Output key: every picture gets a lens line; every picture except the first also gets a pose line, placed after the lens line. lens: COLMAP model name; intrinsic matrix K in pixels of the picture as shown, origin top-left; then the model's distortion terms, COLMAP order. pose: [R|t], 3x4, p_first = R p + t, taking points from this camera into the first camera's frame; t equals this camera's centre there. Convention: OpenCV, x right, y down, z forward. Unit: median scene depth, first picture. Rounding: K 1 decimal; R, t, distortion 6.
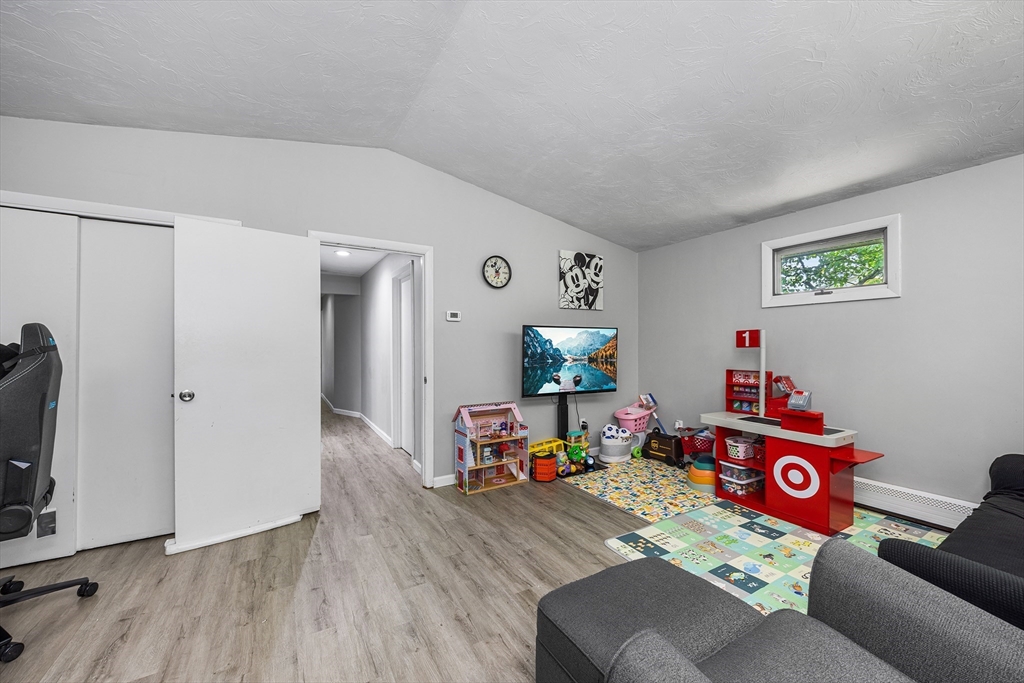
lens RADIAL K [[384.6, 0, 512.0], [0, 384.6, 341.5], [0, 0, 1]] dist [-0.000260, -0.000043]
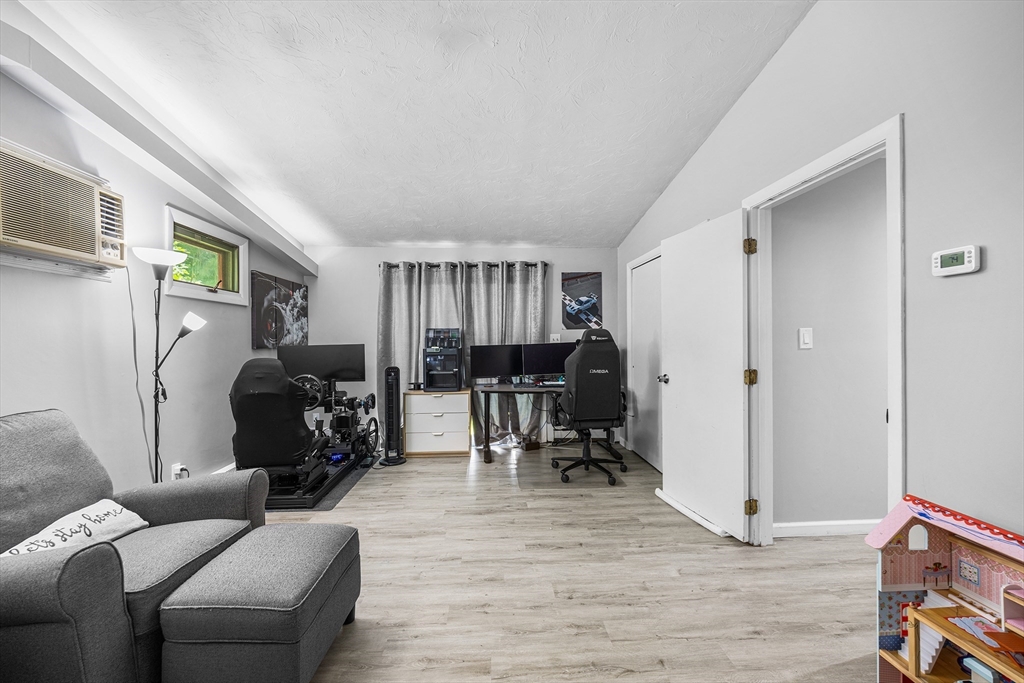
lens RADIAL K [[411.6, 0, 512.0], [0, 411.6, 341.5], [0, 0, 1]] dist [-0.000083, -0.000001]
pose [[-0.463917, 0.006648, -0.885854, 0.687525], [0.013342, 0.999911, 0.000517, 0.008088], [0.885778, -0.011579, -0.463964, 1.351381]]
